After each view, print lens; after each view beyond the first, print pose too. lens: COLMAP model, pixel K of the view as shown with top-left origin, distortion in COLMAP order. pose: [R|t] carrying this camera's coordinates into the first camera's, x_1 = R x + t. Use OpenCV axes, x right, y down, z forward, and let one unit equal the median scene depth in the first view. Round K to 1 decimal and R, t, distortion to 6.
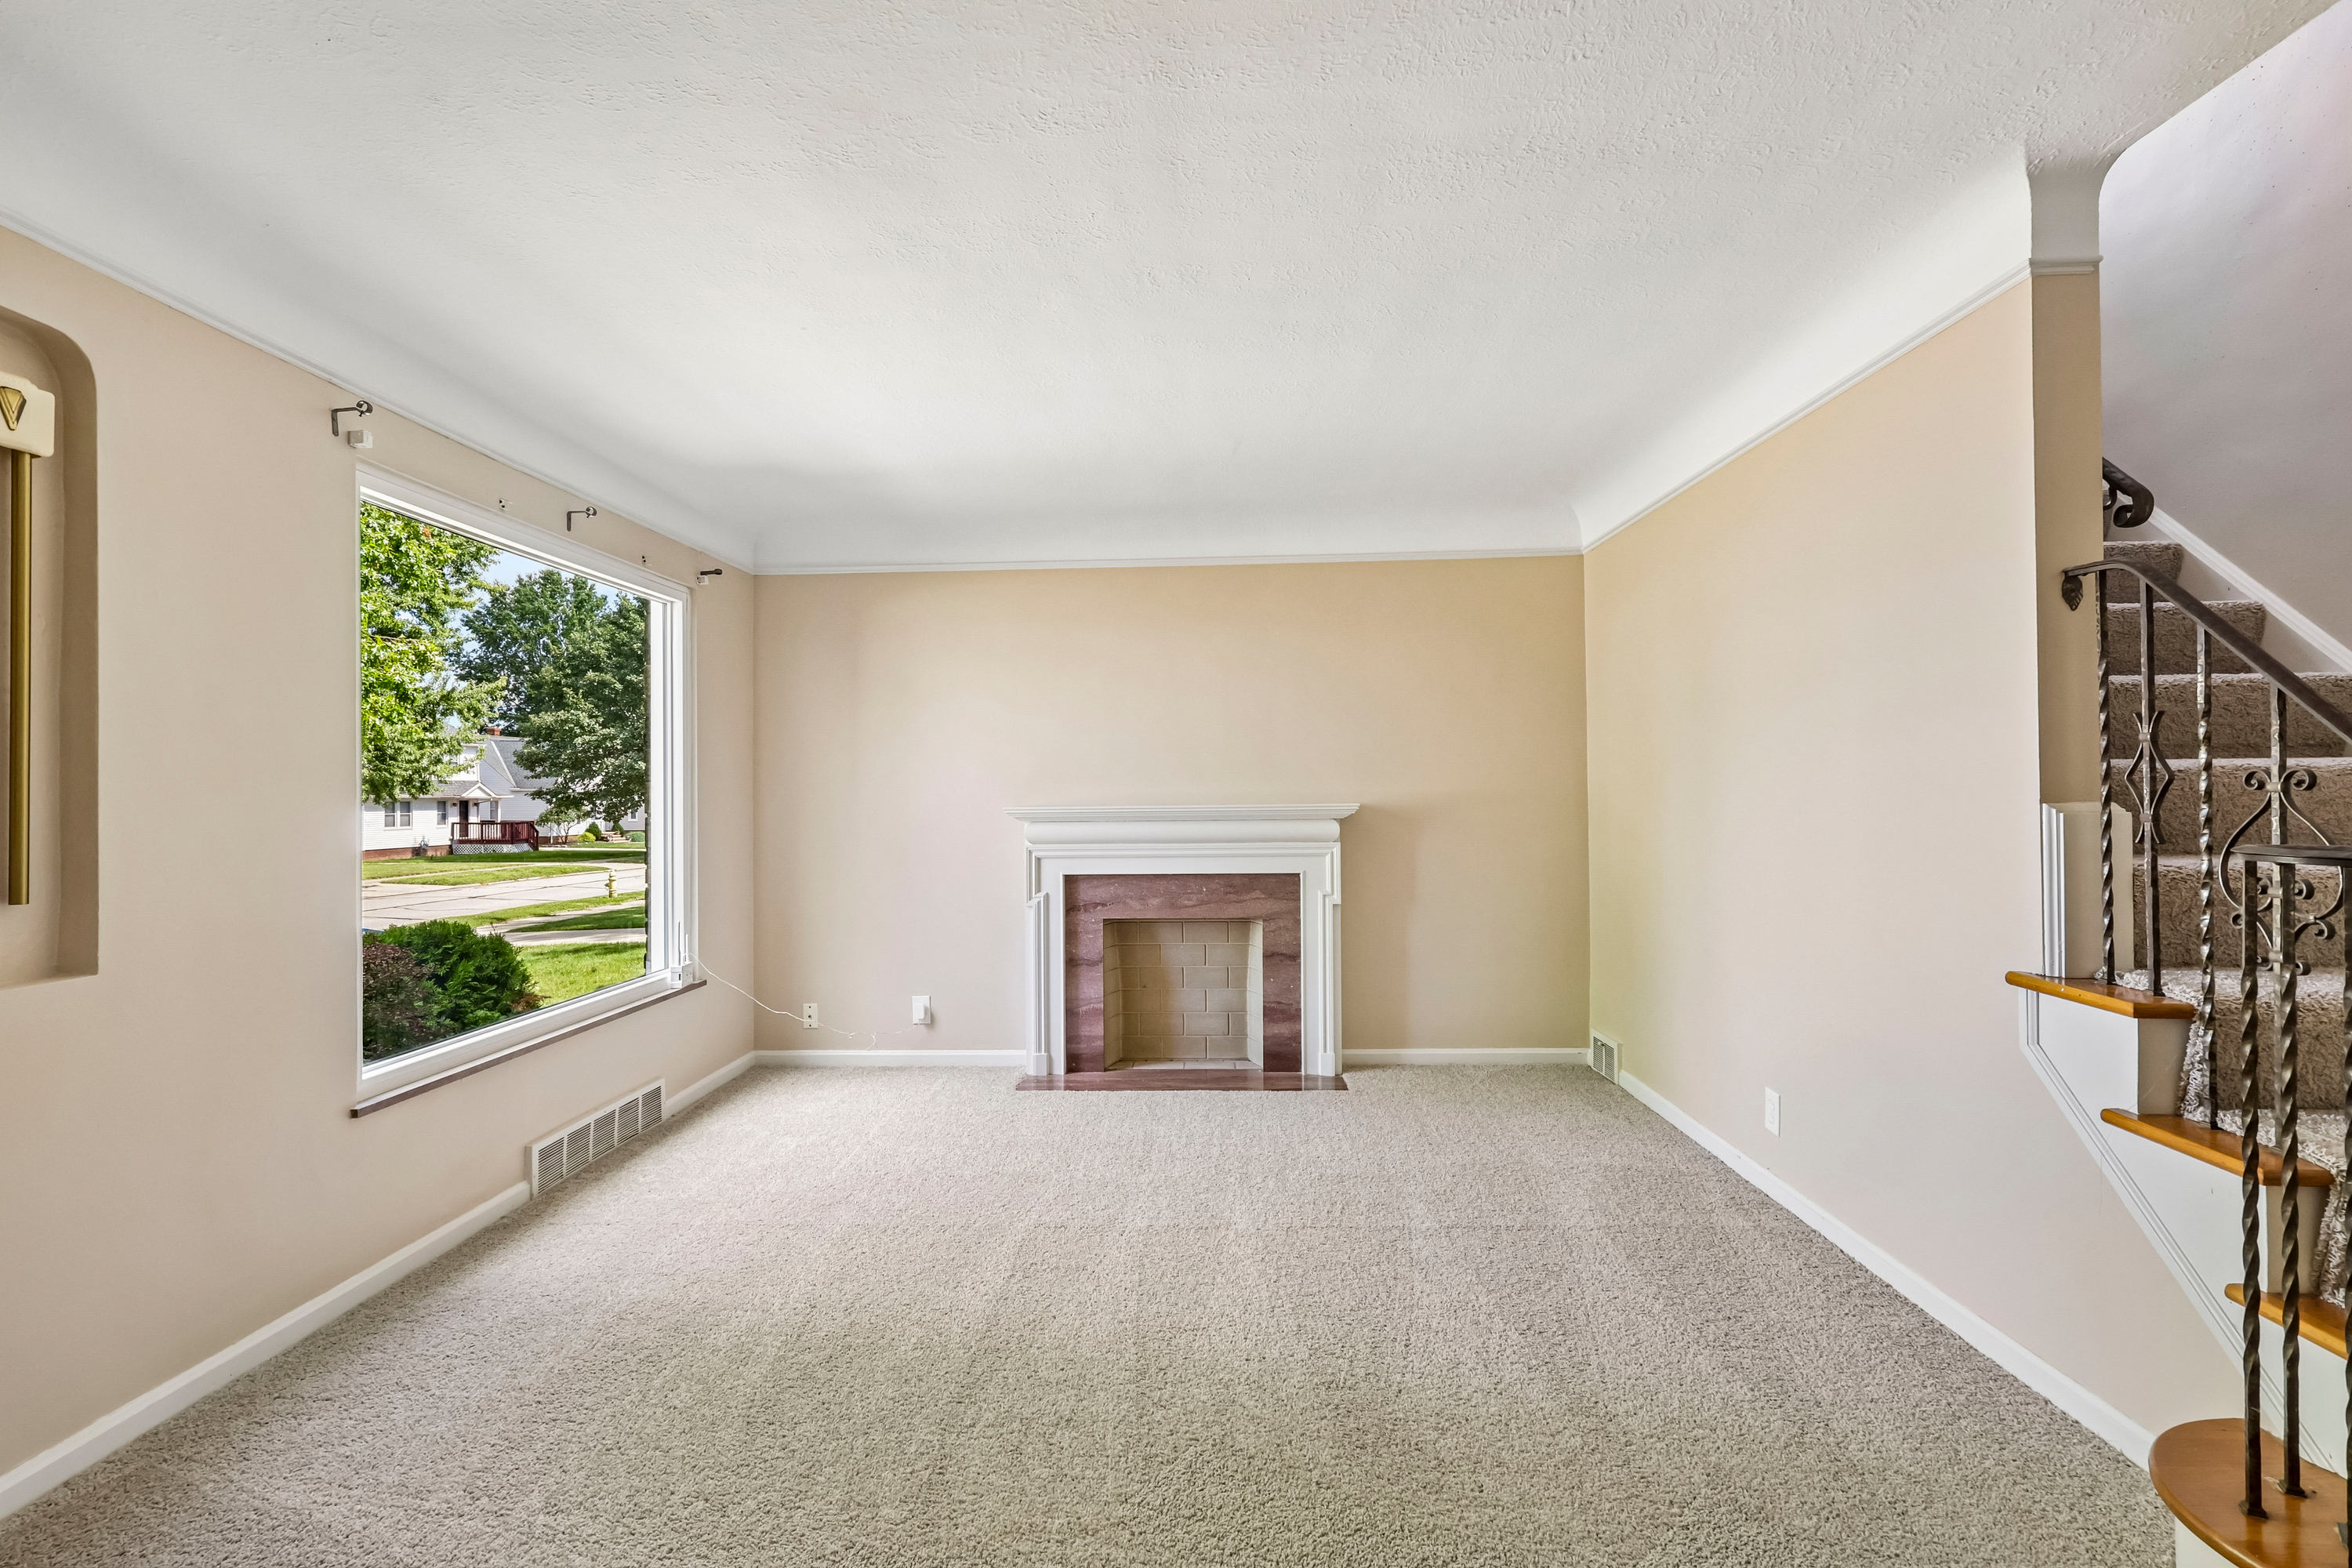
lens RADIAL K [[1079.5, 0, 1167.1], [0, 1079.5, 782.9], [0, 0, 1]] dist [-0.005377, 0.002762]
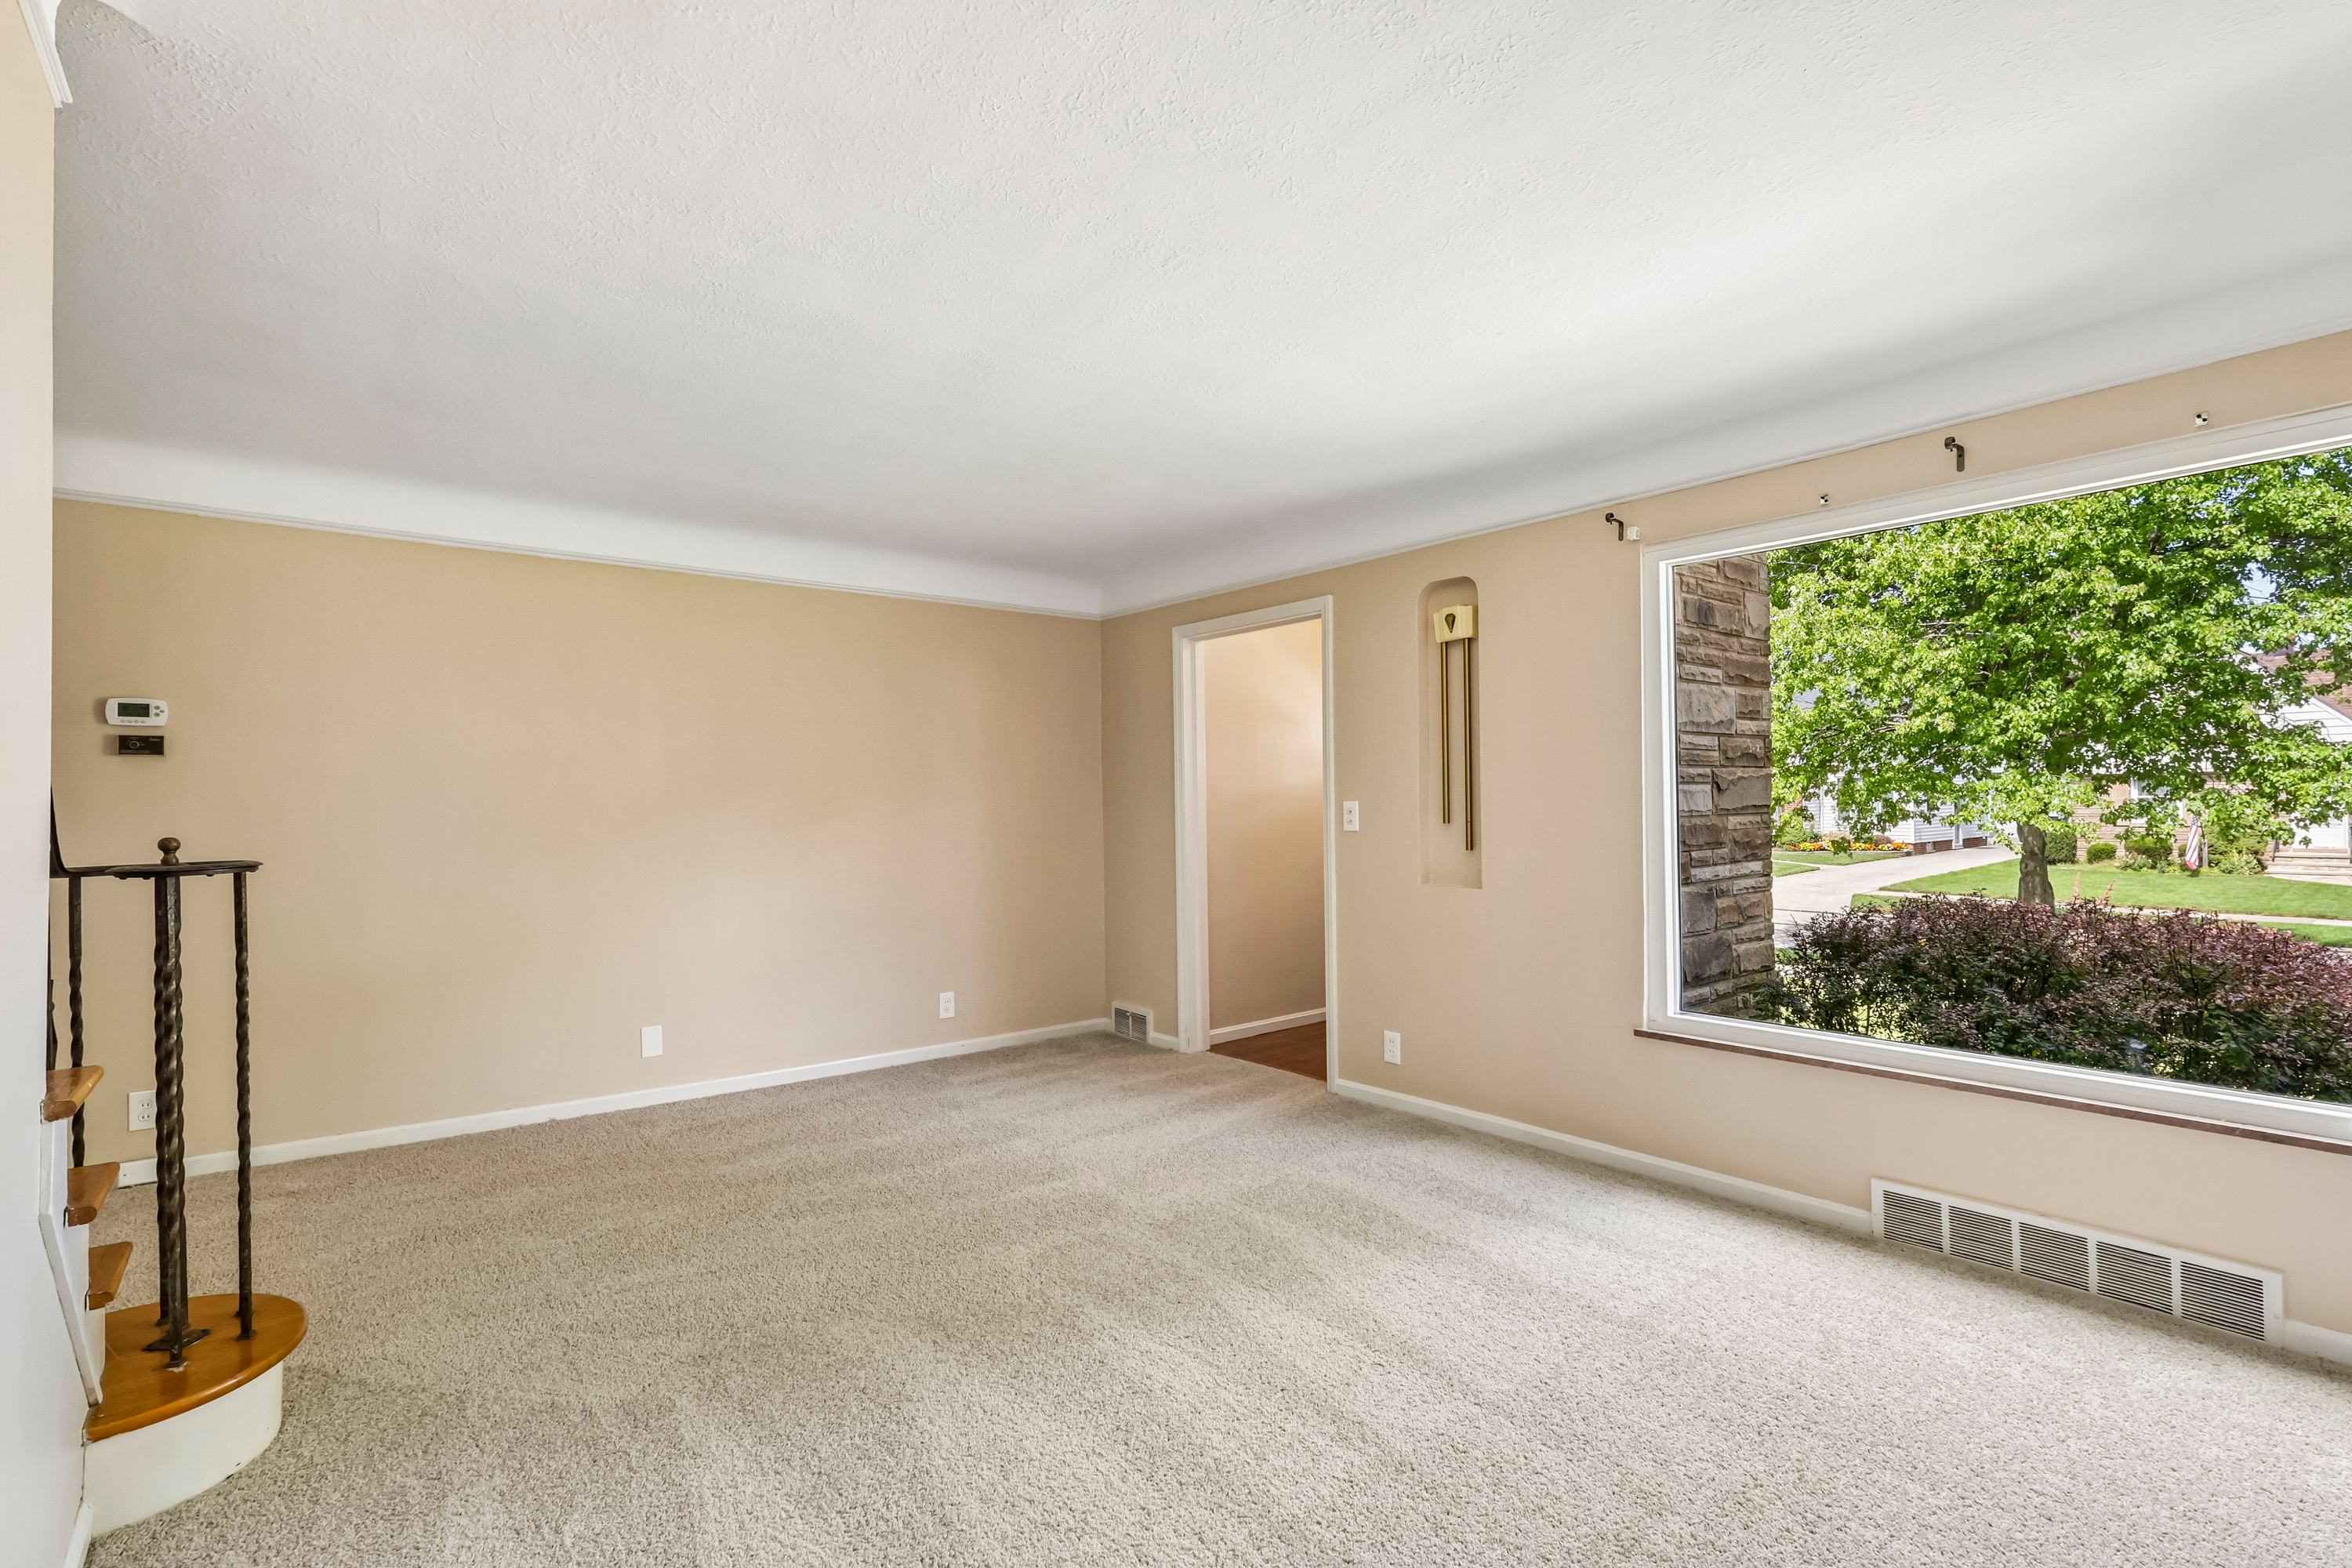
lens RADIAL K [[1079.5, 0, 1166.1], [0, 1079.5, 793.4], [0, 0, 1]] dist [-0.005377, 0.002762]
pose [[-0.753037, 0.011813, -0.657873, 0.351569], [0.022718, 0.999709, -0.008053, 0.001437], [0.657586, -0.021010, -0.753086, 0.986080]]
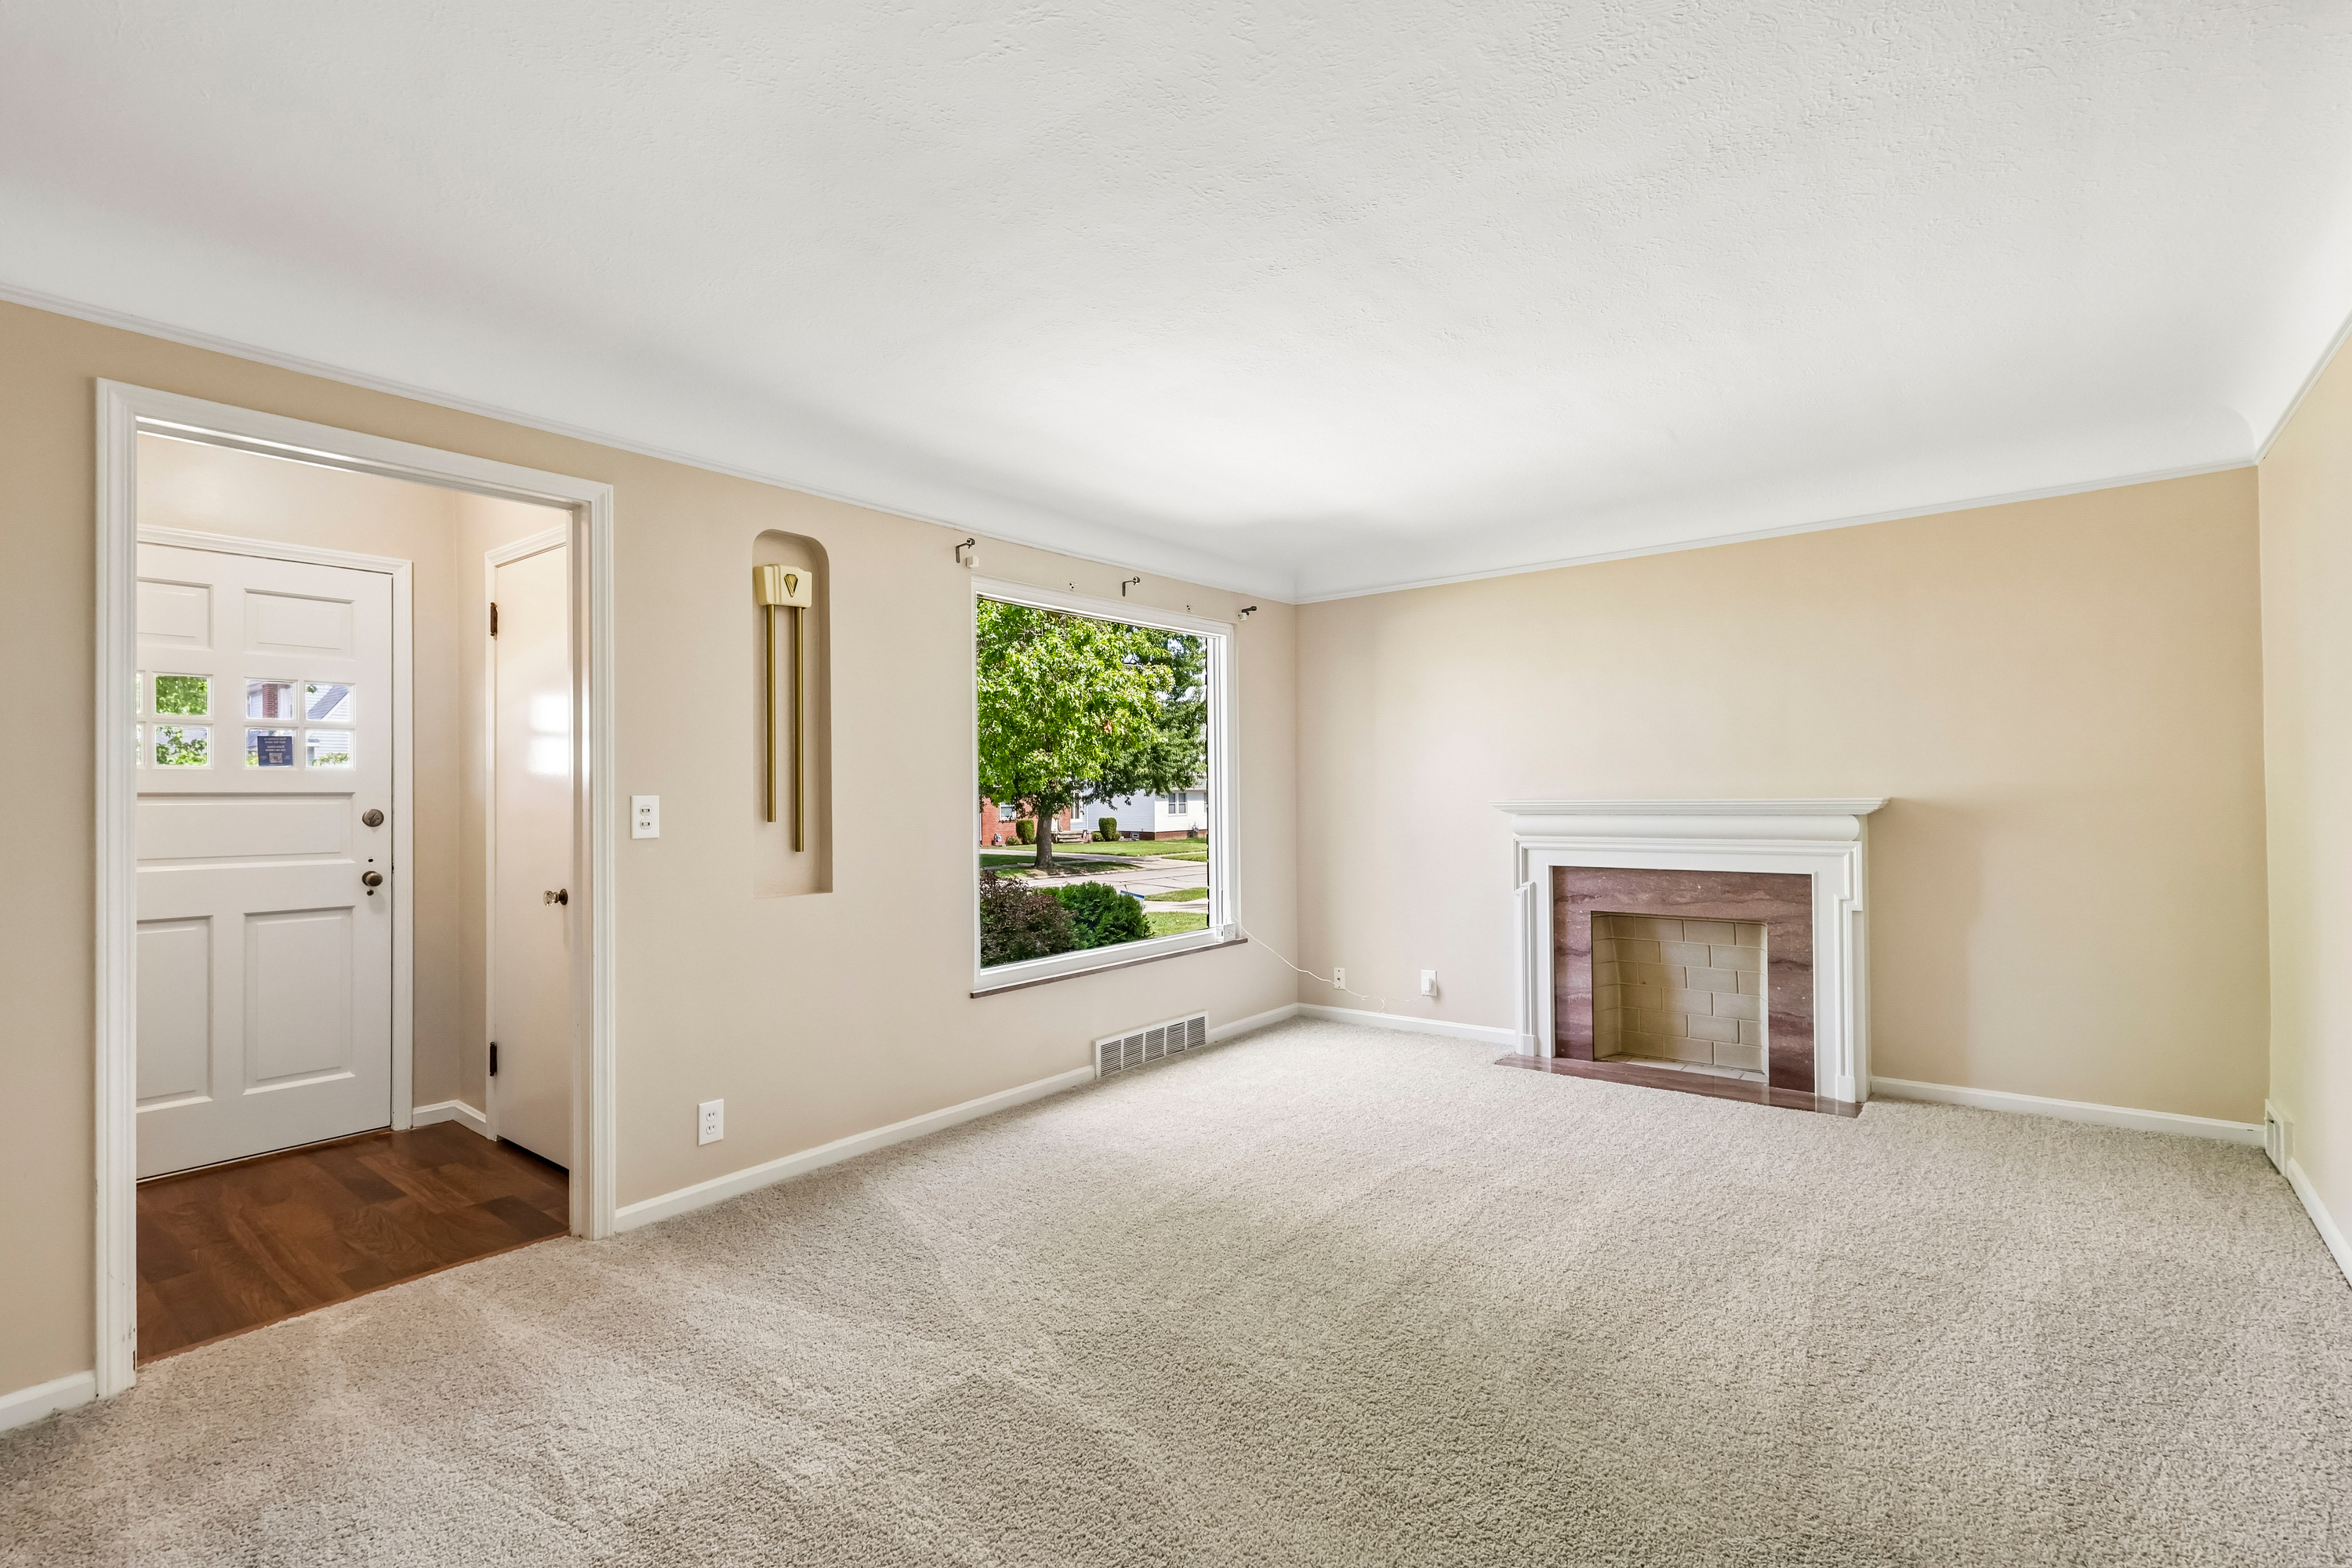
lens RADIAL K [[1079.5, 0, 1171.2], [0, 1079.5, 784.5], [0, 0, 1]] dist [-0.005377, 0.002762]
pose [[0.805751, -0.005190, -0.592231, 0.243562], [0.010802, 0.999924, 0.005934, -0.002954], [0.592155, -0.011179, 0.805746, -0.051907]]
